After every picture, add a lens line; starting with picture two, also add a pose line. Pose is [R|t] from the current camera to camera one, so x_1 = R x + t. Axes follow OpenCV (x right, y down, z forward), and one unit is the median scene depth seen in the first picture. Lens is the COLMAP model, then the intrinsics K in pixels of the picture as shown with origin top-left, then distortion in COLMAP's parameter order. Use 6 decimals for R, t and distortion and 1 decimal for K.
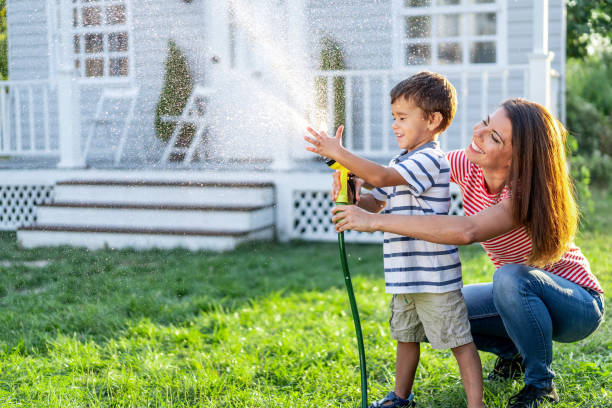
lens RADIAL K [[961.2, 0, 306.0], [0, 961.2, 204.0], [0, 0, 1]] dist [-0.015953, -0.028036]
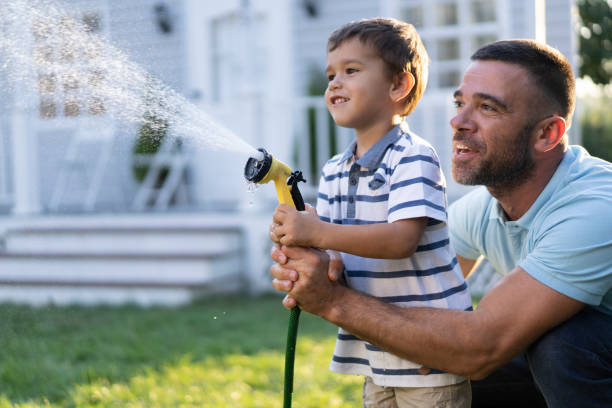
lens RADIAL K [[961.2, 0, 306.0], [0, 961.2, 204.0], [0, 0, 1]] dist [-0.015953, -0.028036]
pose [[0.998921, -0.012224, -0.044806, 0.062144], [0.009611, 0.998265, -0.058090, 0.008027], [0.045438, 0.057597, 0.997305, 0.129840]]
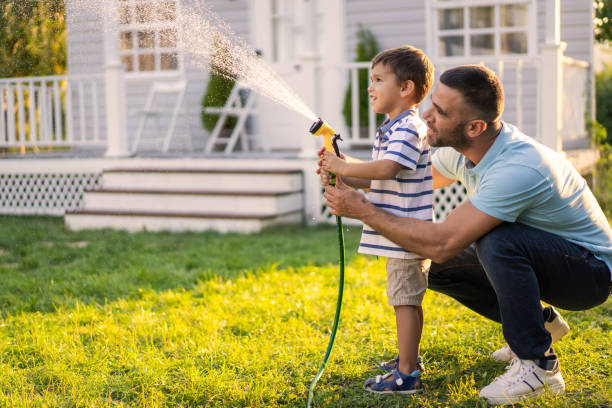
lens RADIAL K [[976.9, 0, 306.0], [0, 976.9, 204.0], [0, 0, 1]] dist [-0.000107, 0.005321]
pose [[0.996181, 0.001045, -0.087308, 0.064451], [-0.000561, 0.999984, 0.005563, 0.009404], [0.087312, -0.005493, 0.996166, -0.069440]]
